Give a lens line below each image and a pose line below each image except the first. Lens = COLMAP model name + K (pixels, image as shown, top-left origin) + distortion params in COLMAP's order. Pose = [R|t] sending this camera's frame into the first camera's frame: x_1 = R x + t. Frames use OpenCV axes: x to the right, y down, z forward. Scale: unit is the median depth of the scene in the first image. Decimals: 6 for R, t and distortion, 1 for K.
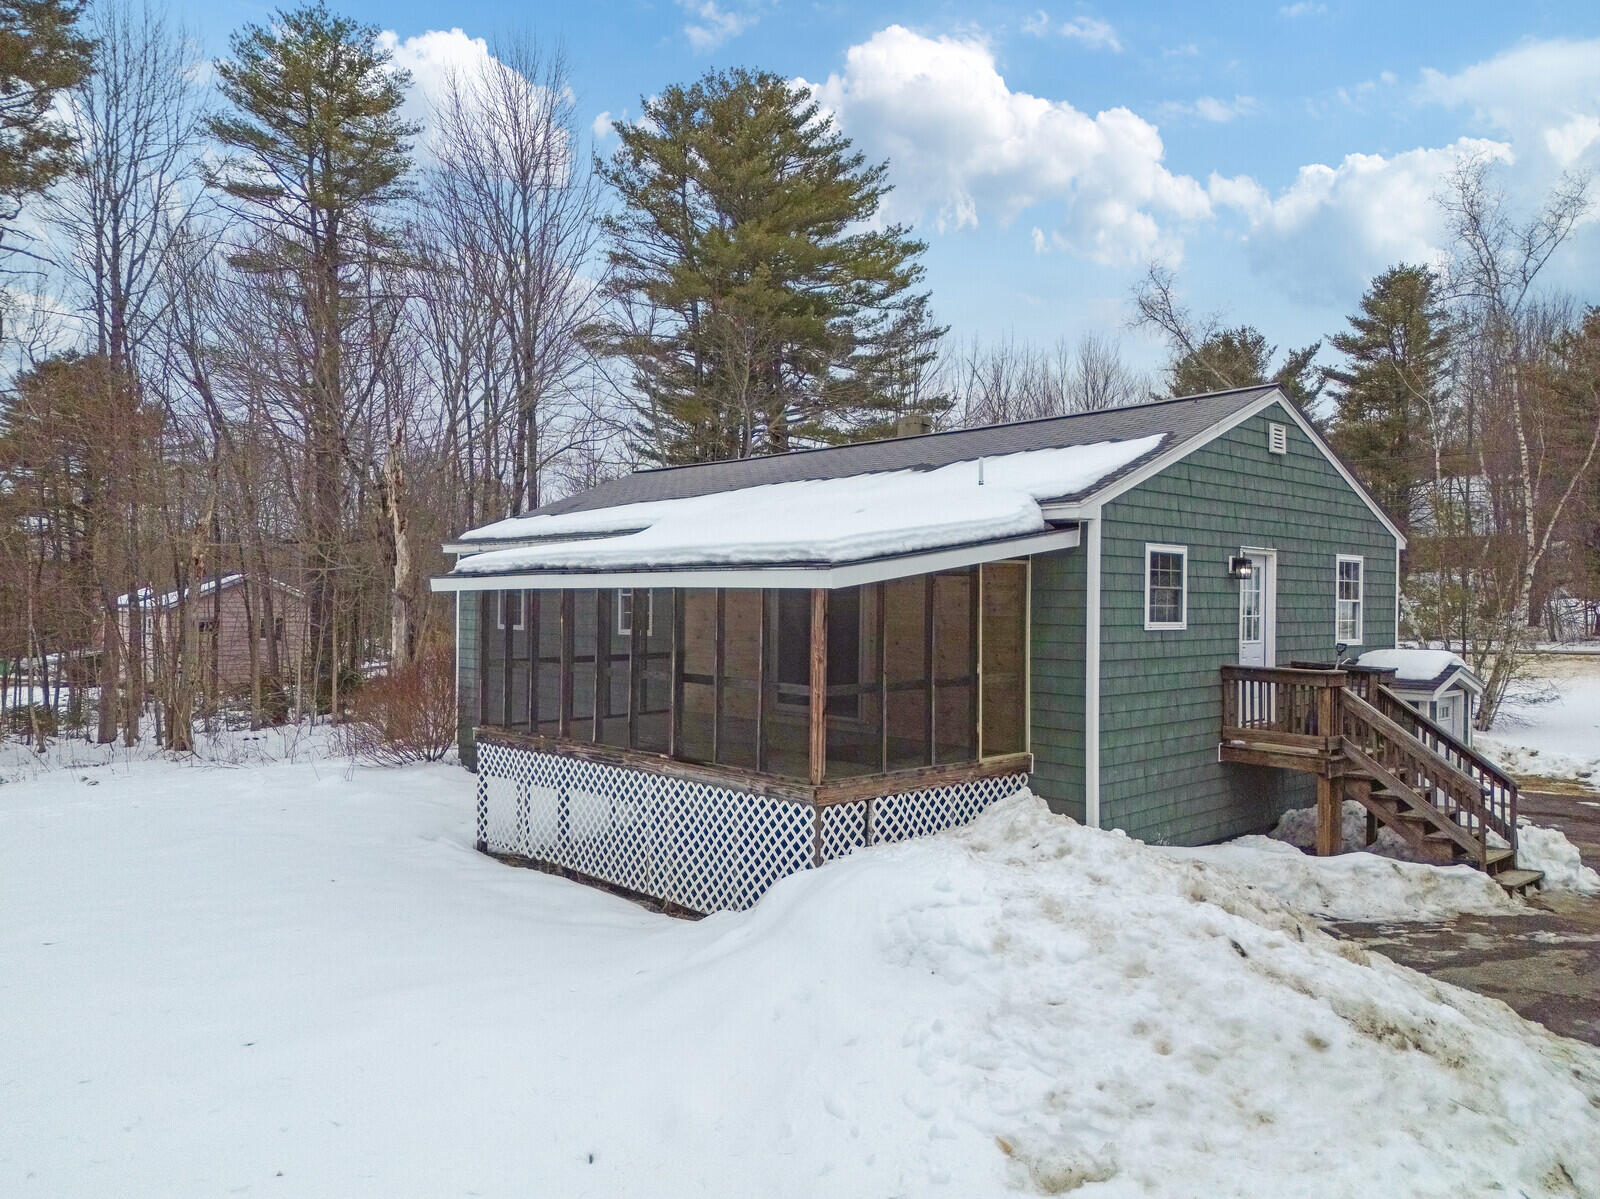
lens RADIAL K [[1112.5, 0, 800.0], [0, 1112.5, 599.5], [0, 0, 1]] dist [0.065443, -0.056661]
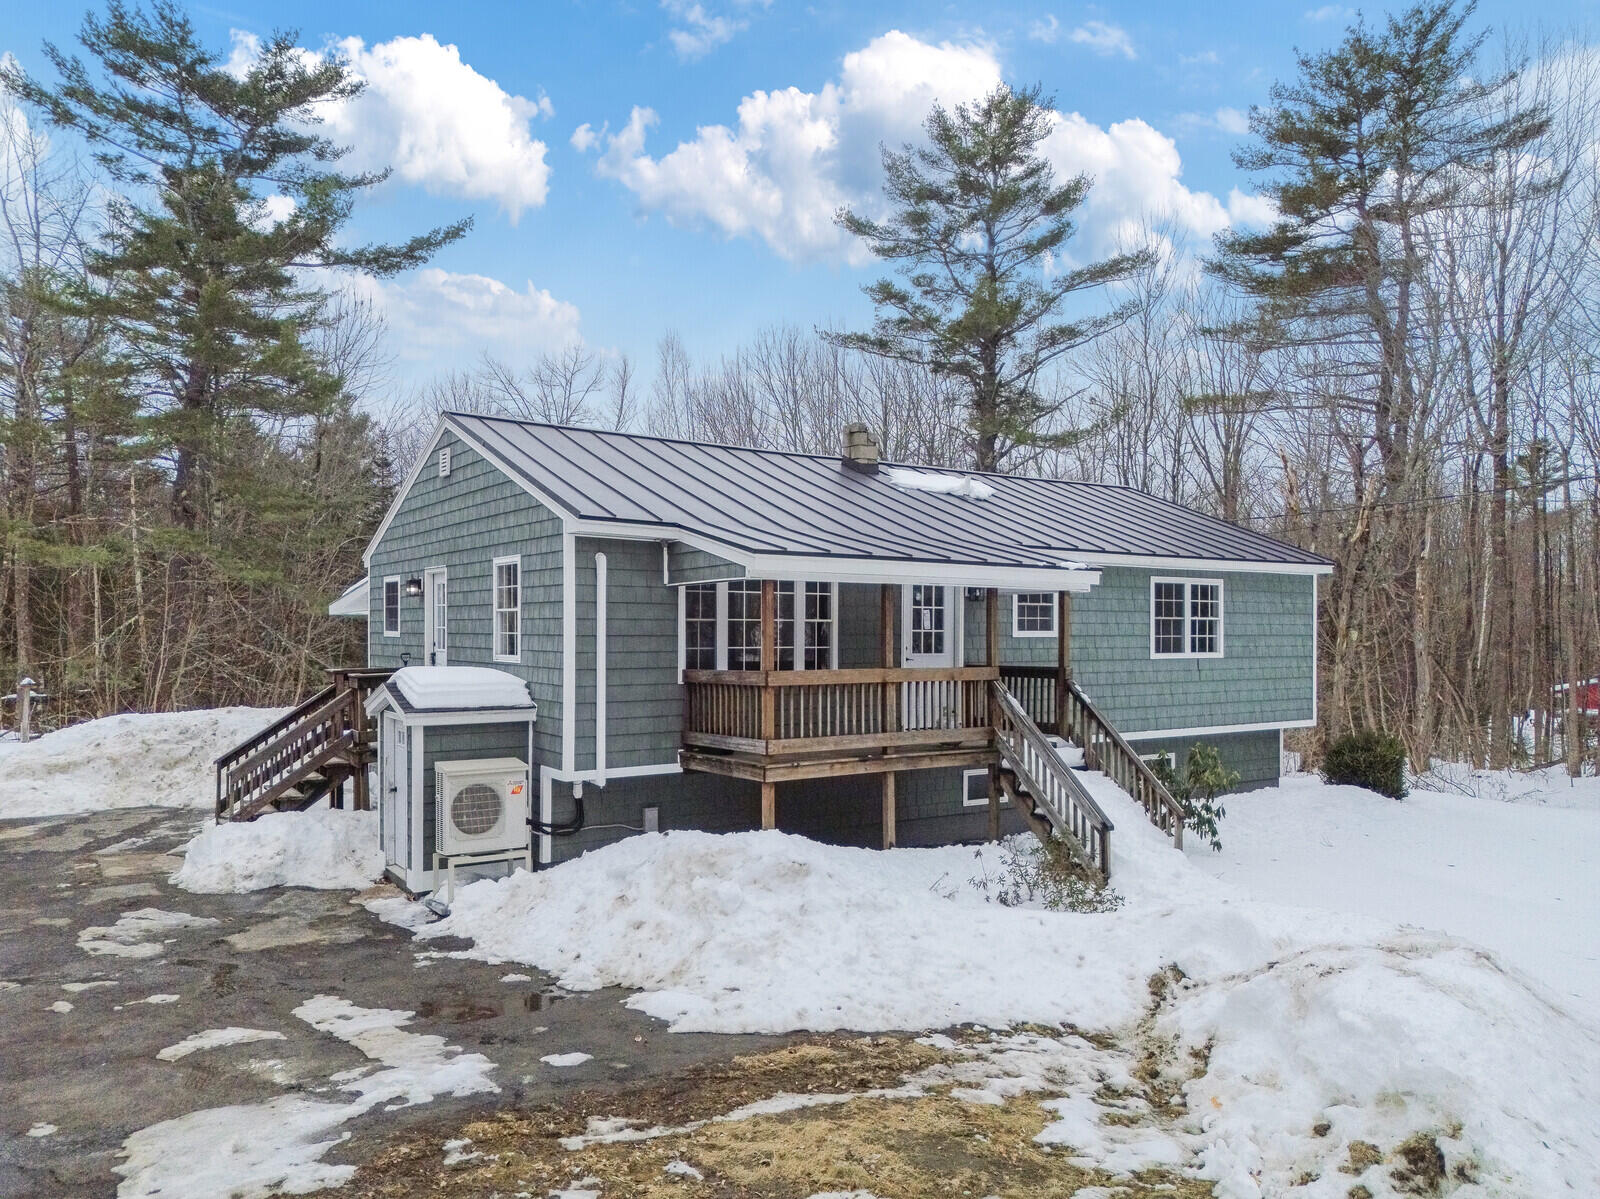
lens RADIAL K [[1129.1, 0, 814.1], [0, 1129.1, 630.9], [0, 0, 1]] dist [0.059116, -0.046027]
pose [[-0.143681, -0.003878, -0.989616, 1.617527], [0.000036, 0.999992, -0.003924, 0.024632], [0.989624, -0.000600, -0.143680, 1.689760]]
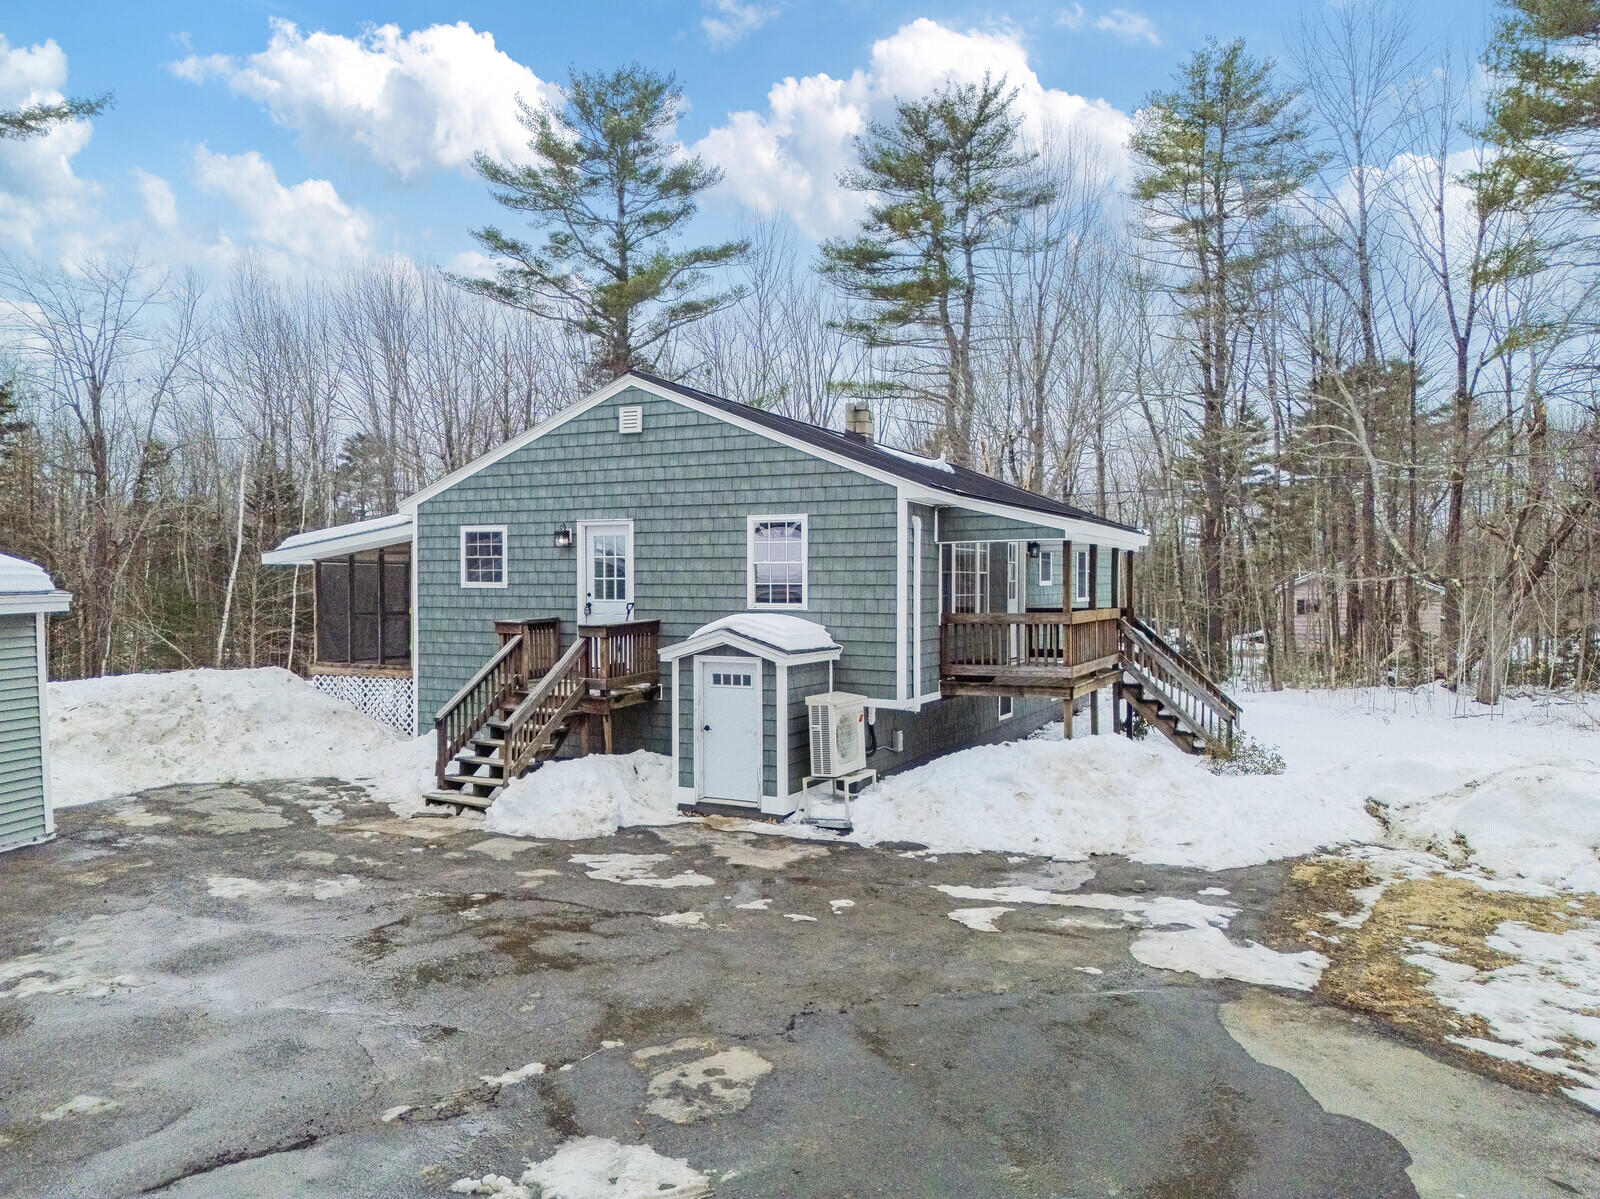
lens RADIAL K [[1112.5, 0, 800.0], [0, 1112.5, 599.5], [0, 0, 1]] dist [0.065443, -0.056661]
pose [[0.353147, 0.011243, -0.935500, 1.701787], [0.003125, 0.999908, 0.013197, 0.023976], [0.935563, -0.007584, 0.353079, 0.856734]]
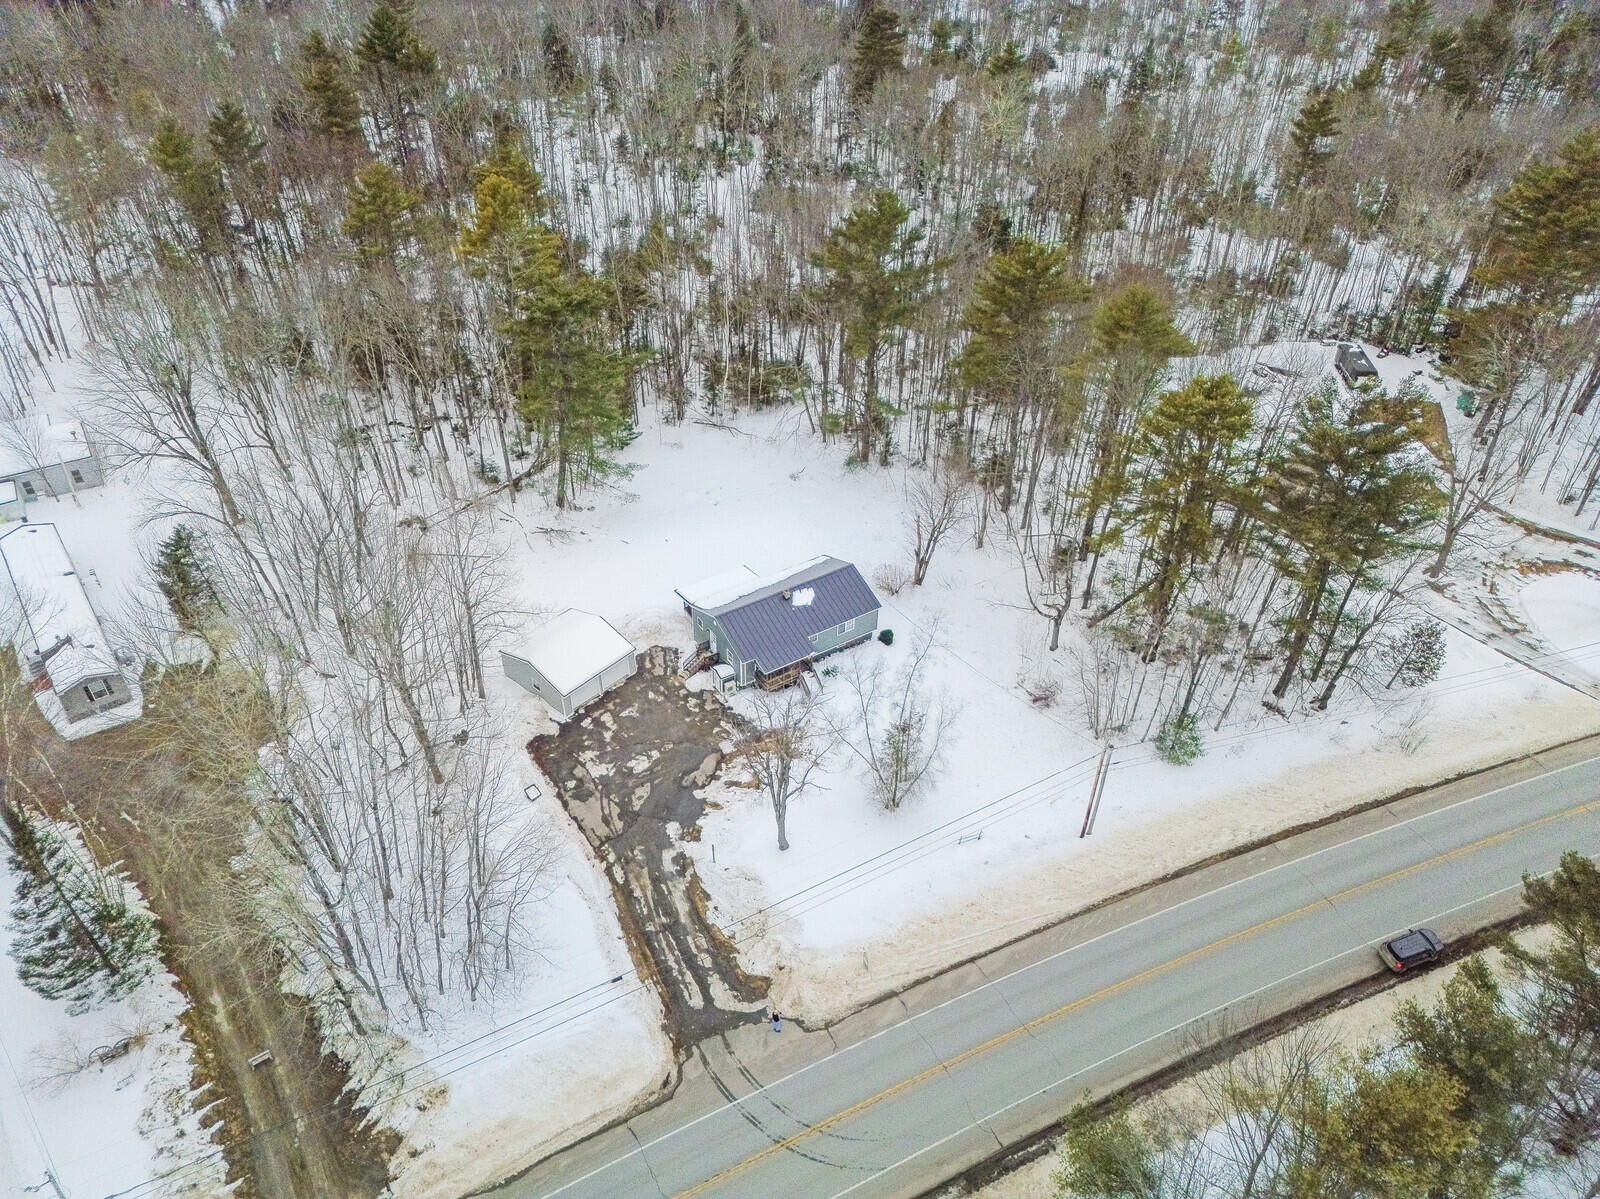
lens RADIAL K [[1112.5, 0, 800.0], [0, 1112.5, 599.5], [0, 0, 1]] dist [0.065443, -0.056661]
pose [[-0.181273, 0.615639, -0.766896, 5.858394], [-0.008070, 0.778857, 0.627149, -4.859467], [0.983400, 0.119874, -0.136218, 2.645451]]
